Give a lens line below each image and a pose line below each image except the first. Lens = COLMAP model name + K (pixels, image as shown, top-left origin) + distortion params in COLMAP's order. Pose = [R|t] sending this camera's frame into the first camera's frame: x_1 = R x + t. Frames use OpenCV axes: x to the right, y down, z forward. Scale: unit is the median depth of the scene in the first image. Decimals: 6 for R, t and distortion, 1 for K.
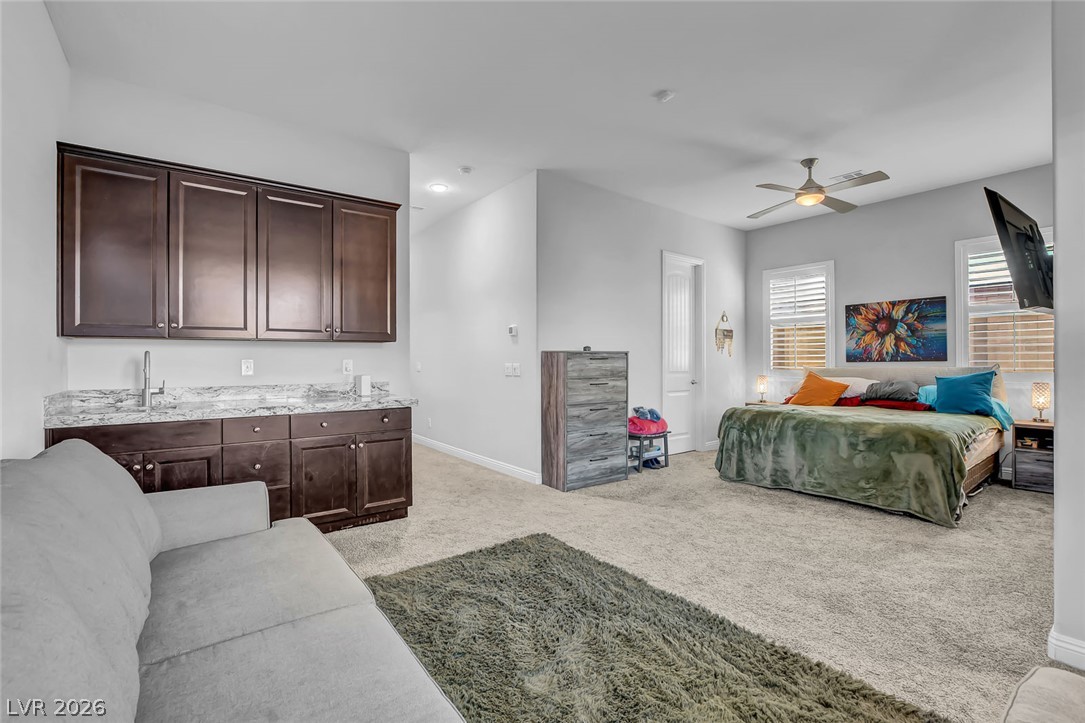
lens RADIAL K [[487.5, 0, 542.3], [0, 487.5, 356.8], [0, 0, 1]] dist [-0.030793, 0.000027]
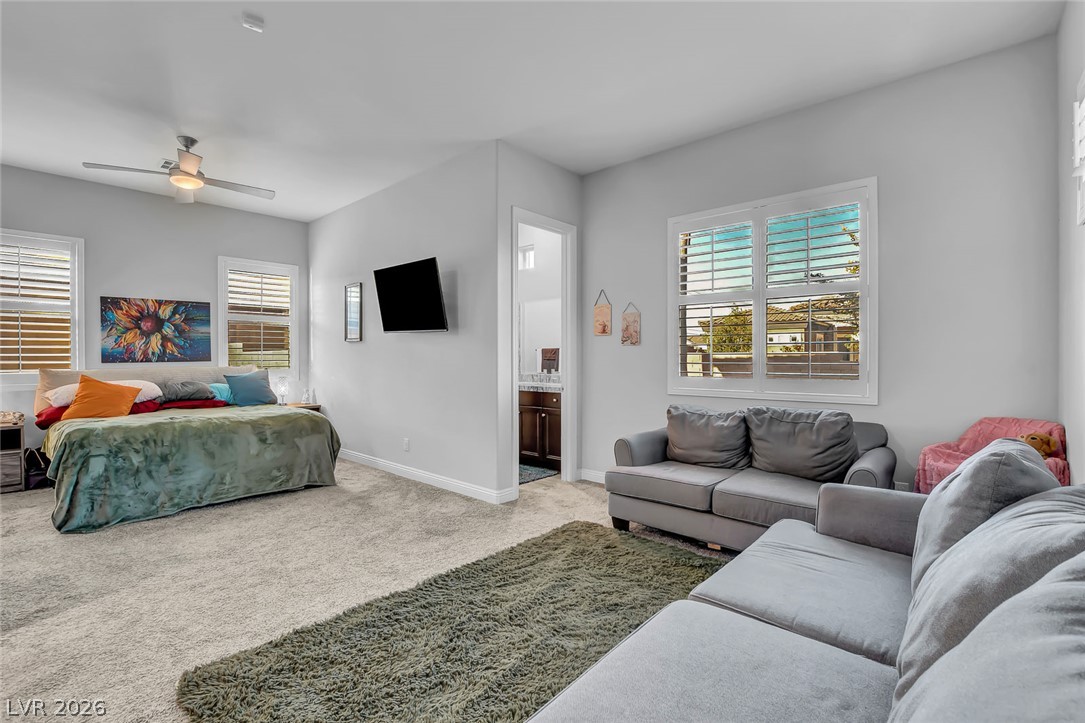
lens RADIAL K [[487.5, 0, 542.3], [0, 487.5, 356.8], [0, 0, 1]] dist [-0.030793, 0.000027]
pose [[-0.198753, 0.004605, 0.980039, -0.381740], [-0.003968, 0.999977, -0.005504, 0.001640], [-0.980042, -0.004983, -0.198730, 0.443928]]
